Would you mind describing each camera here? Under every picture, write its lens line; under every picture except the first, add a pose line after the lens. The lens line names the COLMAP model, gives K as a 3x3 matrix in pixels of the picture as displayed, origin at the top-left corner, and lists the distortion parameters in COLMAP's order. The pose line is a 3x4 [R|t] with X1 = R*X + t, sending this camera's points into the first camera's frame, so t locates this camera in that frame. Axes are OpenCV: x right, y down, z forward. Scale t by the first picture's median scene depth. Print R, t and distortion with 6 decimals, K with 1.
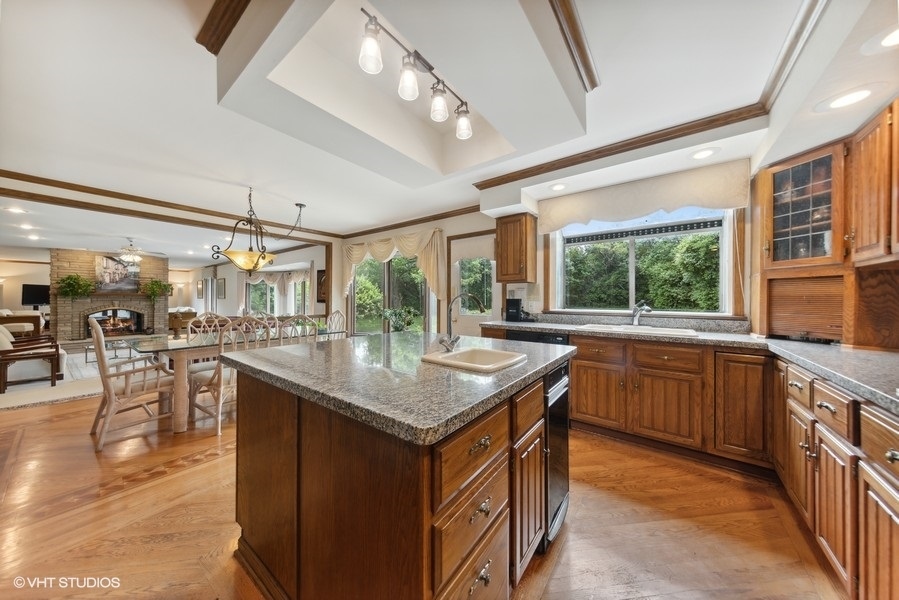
lens RADIAL K [[291.0, 0, 451.6], [0, 291.0, 297.3], [0, 0, 1]] dist [0.001447, 0.000042]
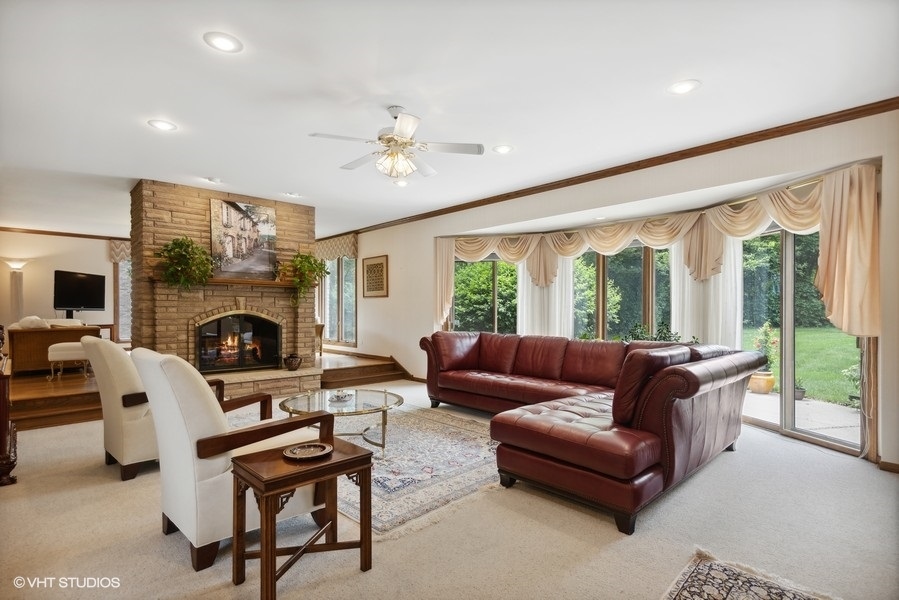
lens RADIAL K [[451.2, 0, 446.4], [0, 451.2, 307.3], [0, 0, 1]] dist [-0.000960, -0.000031]
pose [[0.984813, -0.000874, -0.173615, -0.690537], [0.000473, 0.999997, -0.002354, 0.030198], [0.173616, 0.002237, 0.984811, 0.340153]]
